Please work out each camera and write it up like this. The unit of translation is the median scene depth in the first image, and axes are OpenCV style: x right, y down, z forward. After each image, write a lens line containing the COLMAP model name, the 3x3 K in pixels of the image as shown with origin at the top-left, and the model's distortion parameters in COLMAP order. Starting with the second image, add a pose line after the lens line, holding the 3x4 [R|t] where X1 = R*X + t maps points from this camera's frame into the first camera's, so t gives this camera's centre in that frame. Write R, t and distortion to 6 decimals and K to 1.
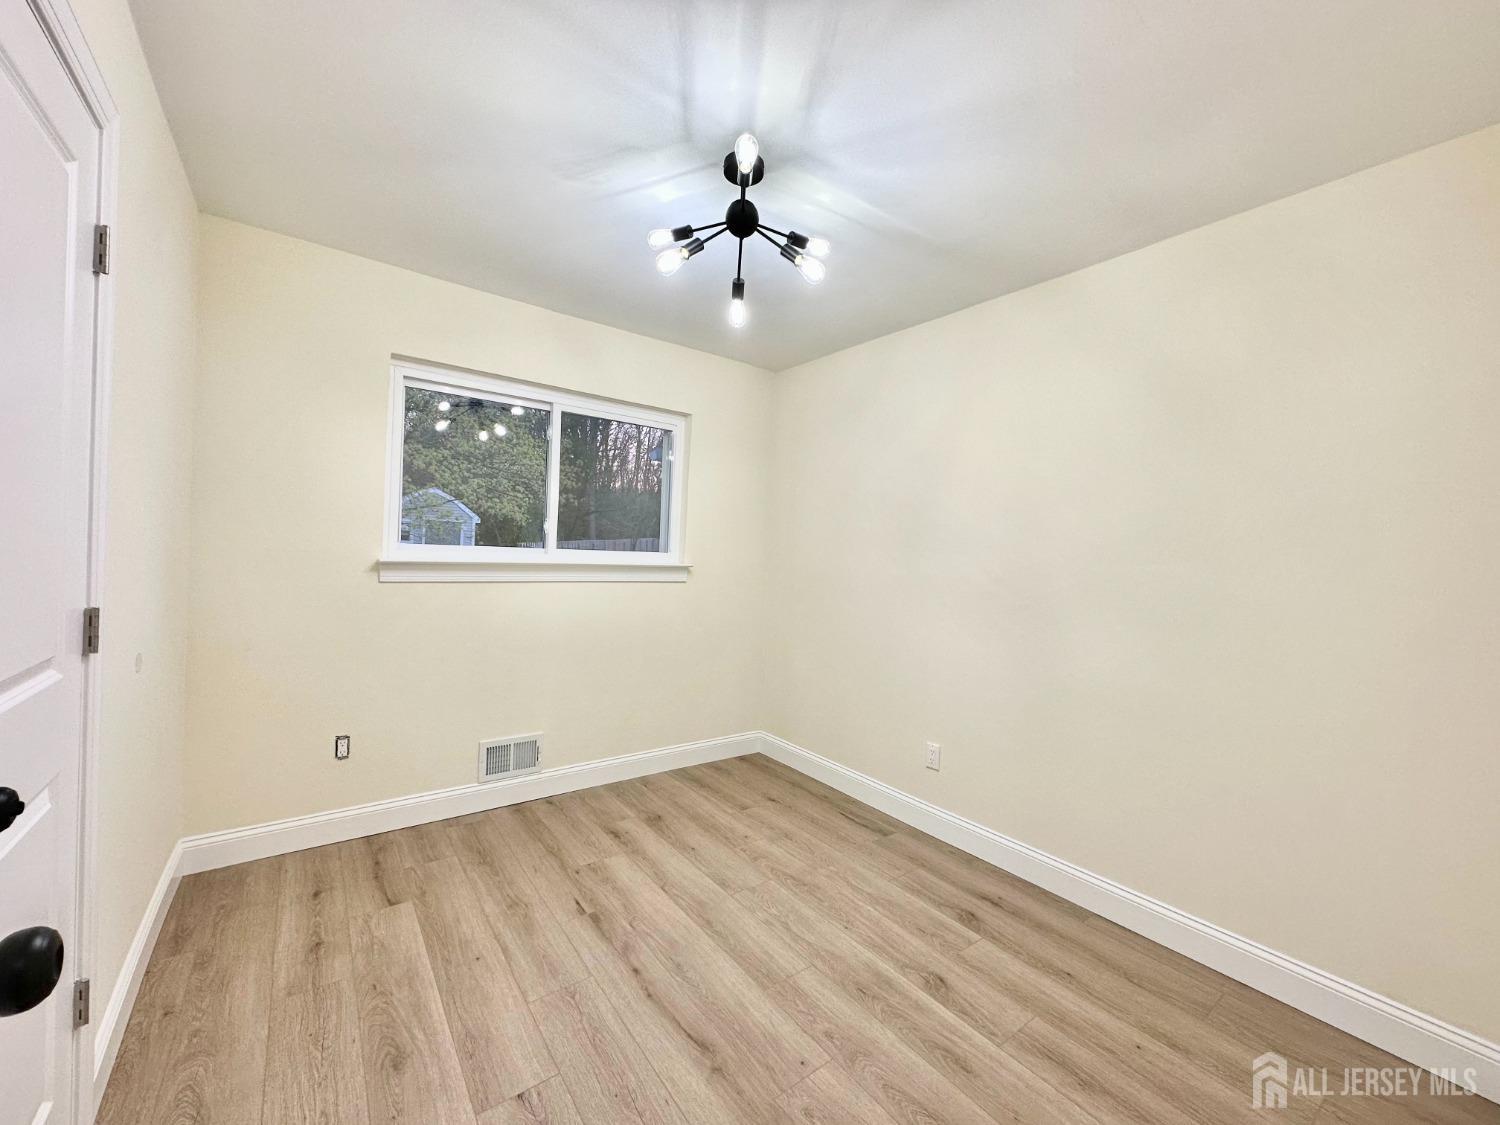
lens RADIAL K [[595.2, 0, 750.0], [0, 595.2, 562.5], [0, 0, 1]] dist [-0.001037, -0.000096]
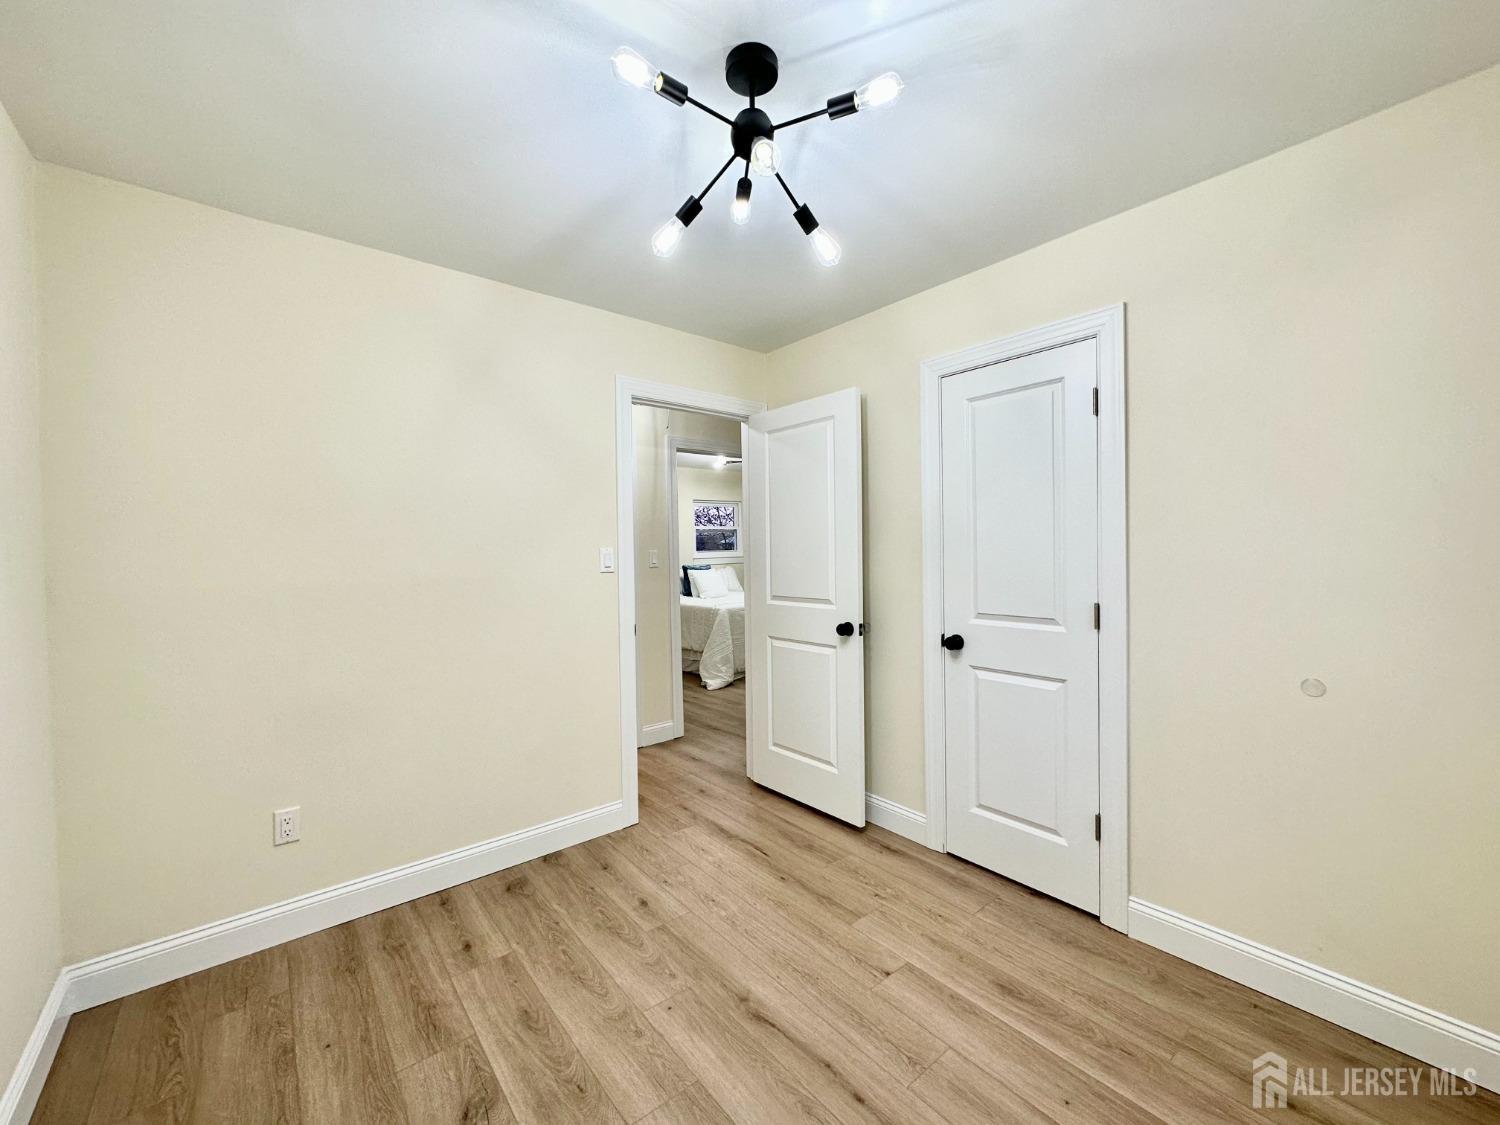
lens RADIAL K [[595.2, 0, 750.0], [0, 595.2, 562.5], [0, 0, 1]] dist [-0.001037, -0.000096]
pose [[-0.998329, -0.027887, -0.050602, 0.015044], [-0.029499, 0.999072, 0.031390, -0.053608], [0.049680, 0.032830, -0.998225, 1.999918]]
